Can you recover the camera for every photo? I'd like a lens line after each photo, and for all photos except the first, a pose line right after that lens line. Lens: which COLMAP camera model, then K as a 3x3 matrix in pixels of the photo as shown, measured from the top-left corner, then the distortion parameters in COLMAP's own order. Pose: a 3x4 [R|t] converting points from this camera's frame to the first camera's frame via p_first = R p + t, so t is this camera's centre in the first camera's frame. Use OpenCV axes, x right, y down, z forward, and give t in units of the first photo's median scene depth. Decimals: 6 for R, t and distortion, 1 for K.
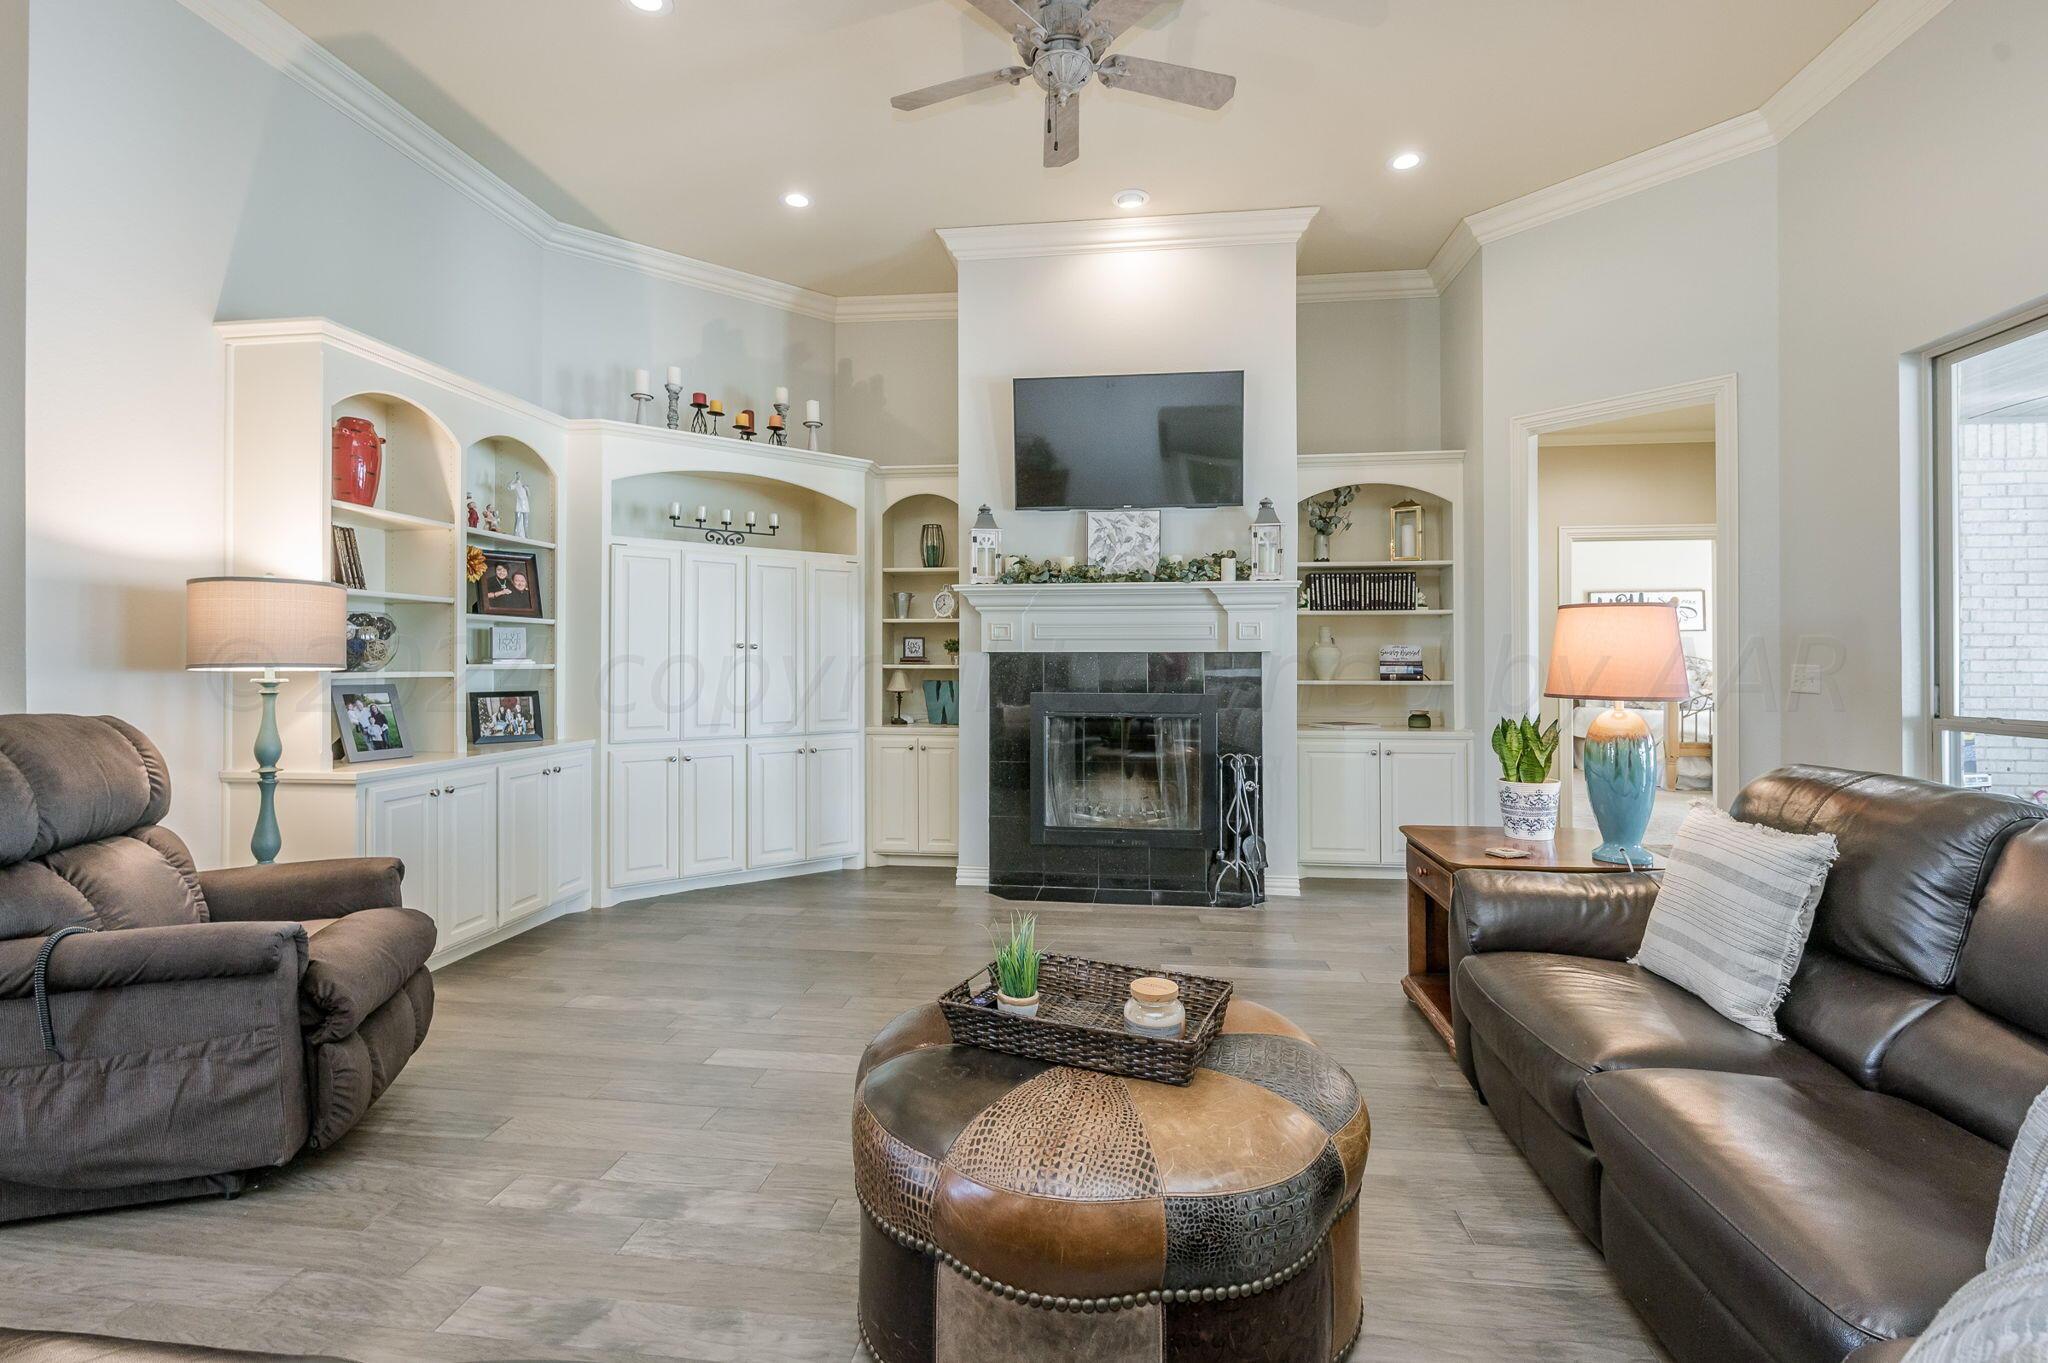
lens RADIAL K [[914.7, 0, 1024.4], [0, 914.7, 655.0], [0, 0, 1]] dist [-0.007703, -0.000490]
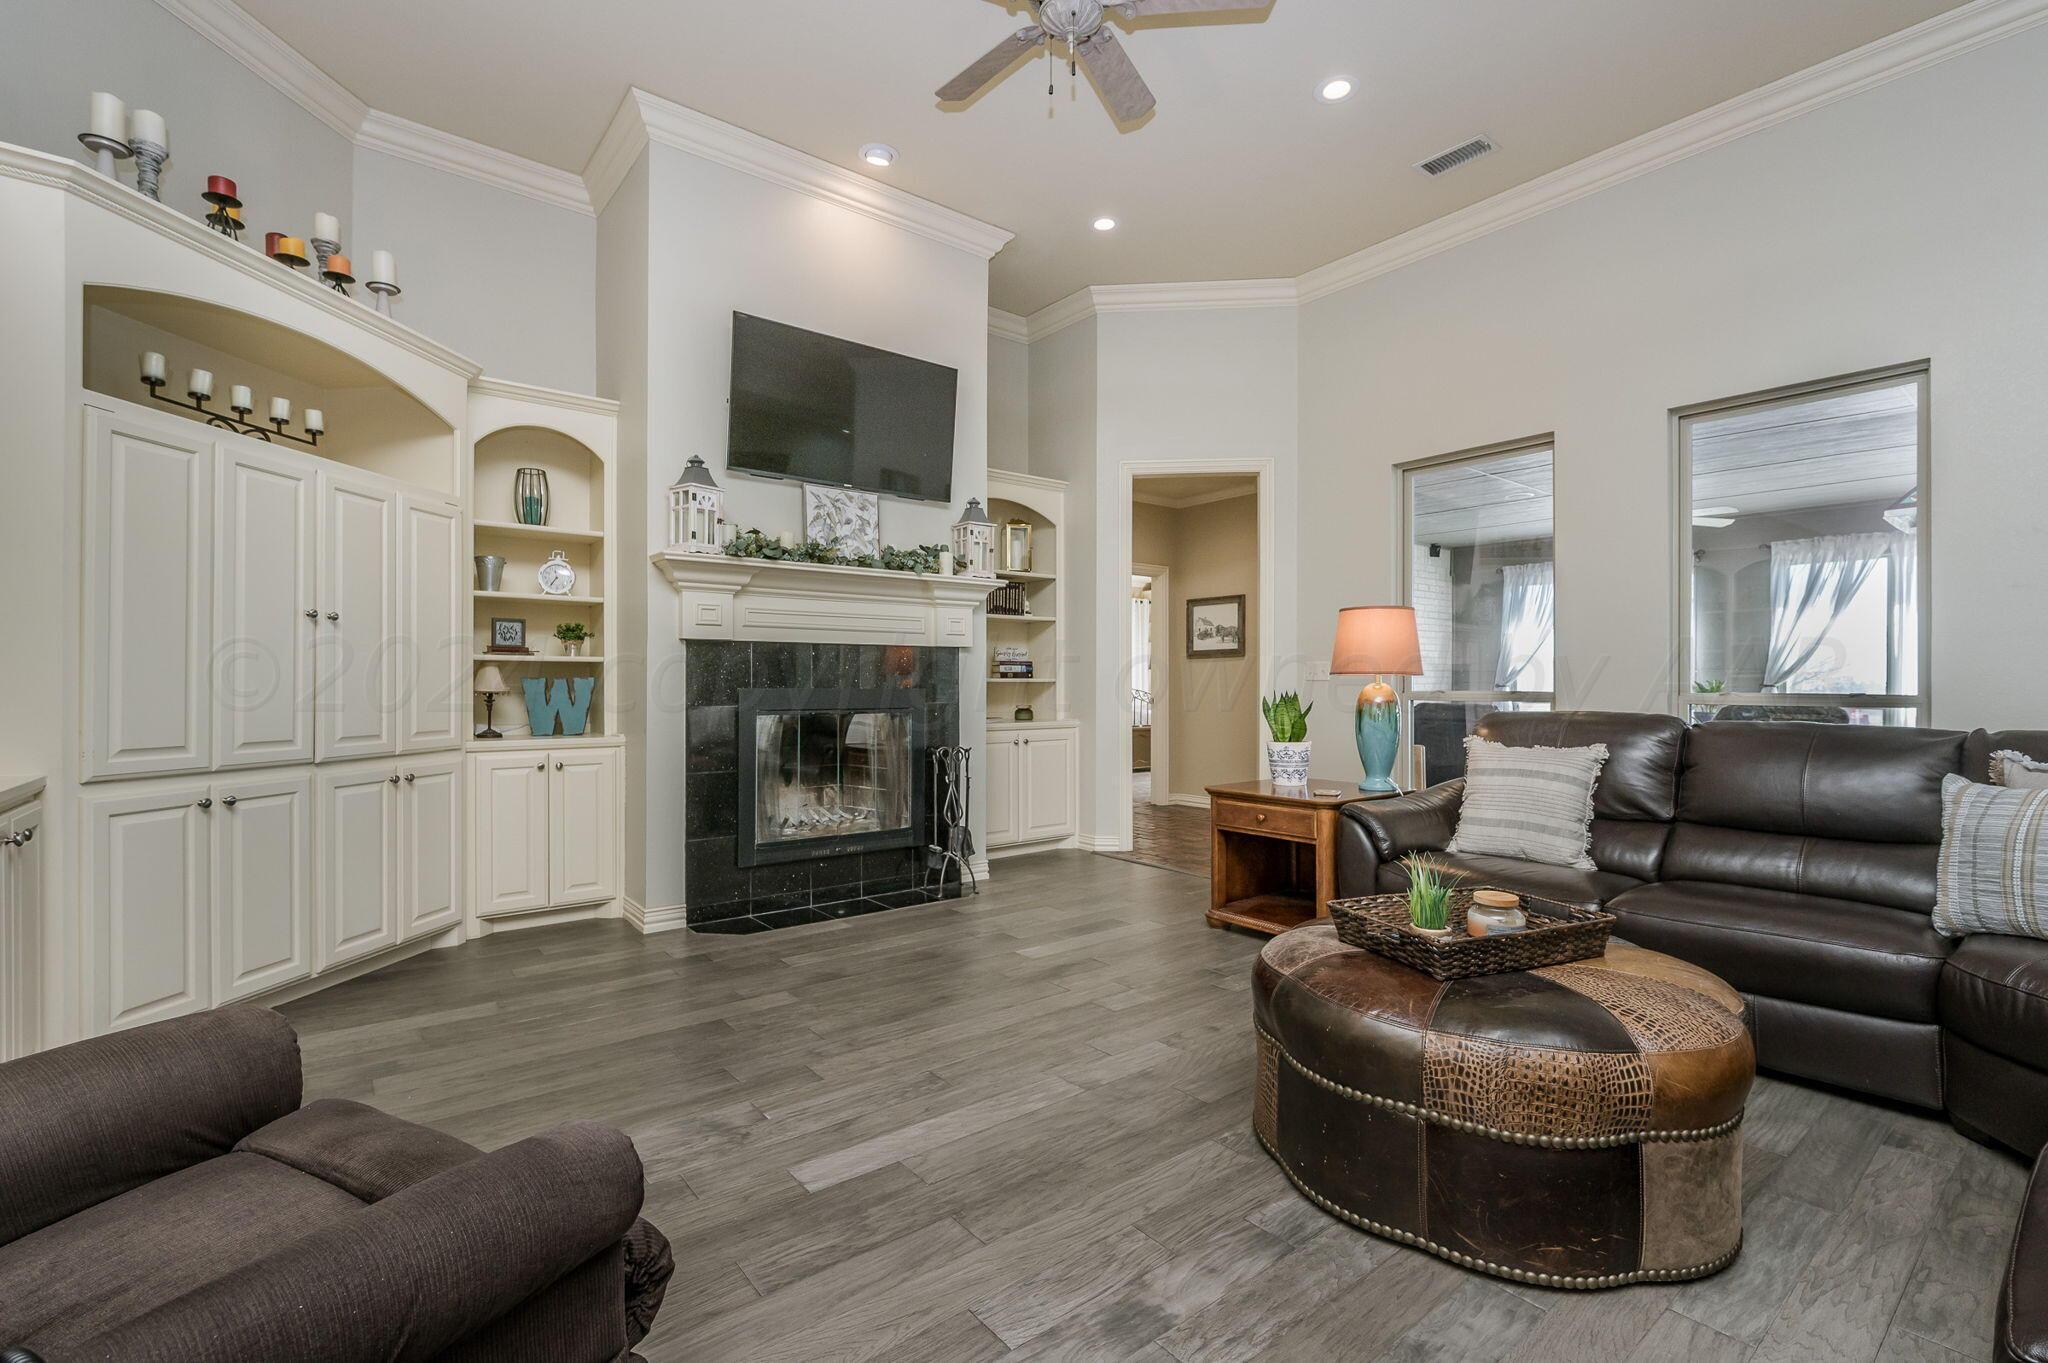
lens RADIAL K [[914.7, 0, 1019.3], [0, 914.7, 682.5], [0, 0, 1]] dist [-0.007703, -0.000490]
pose [[0.698297, 0.001853, 0.715806, -0.433031], [-0.005513, 0.999981, 0.002790, 0.033197], [-0.715787, -0.005895, 0.698294, 0.236426]]
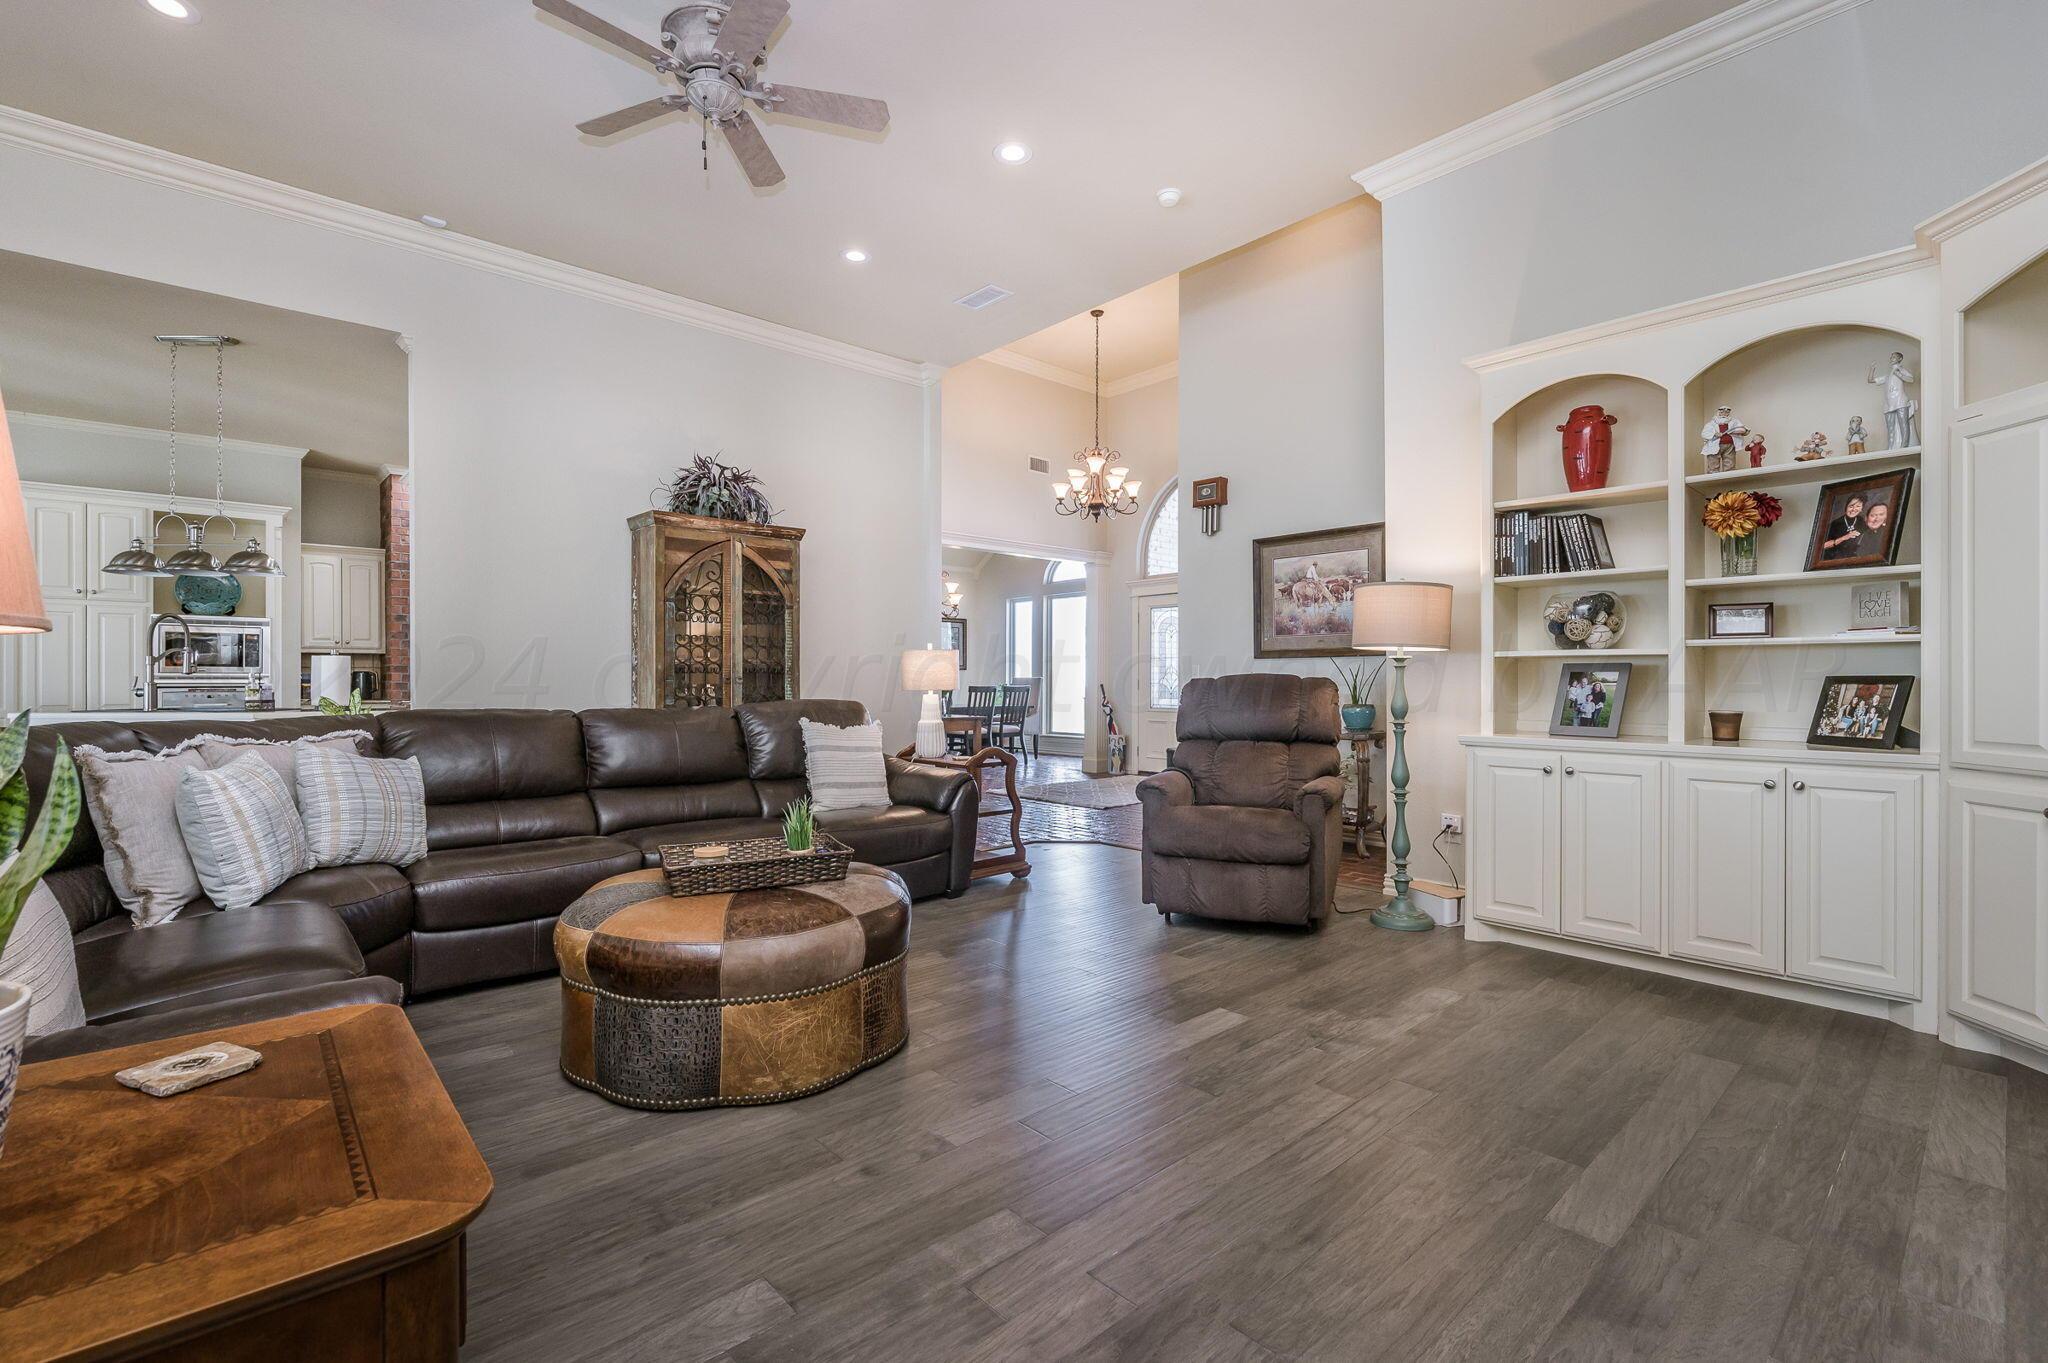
lens RADIAL K [[914.7, 0, 1022.1], [0, 914.7, 679.4], [0, 0, 1]] dist [-0.007703, -0.000490]
pose [[-0.642900, 0.000519, -0.765950, 0.359091], [0.005945, 0.999973, -0.004313, 0.038999], [0.765927, -0.007327, -0.642885, 0.885224]]
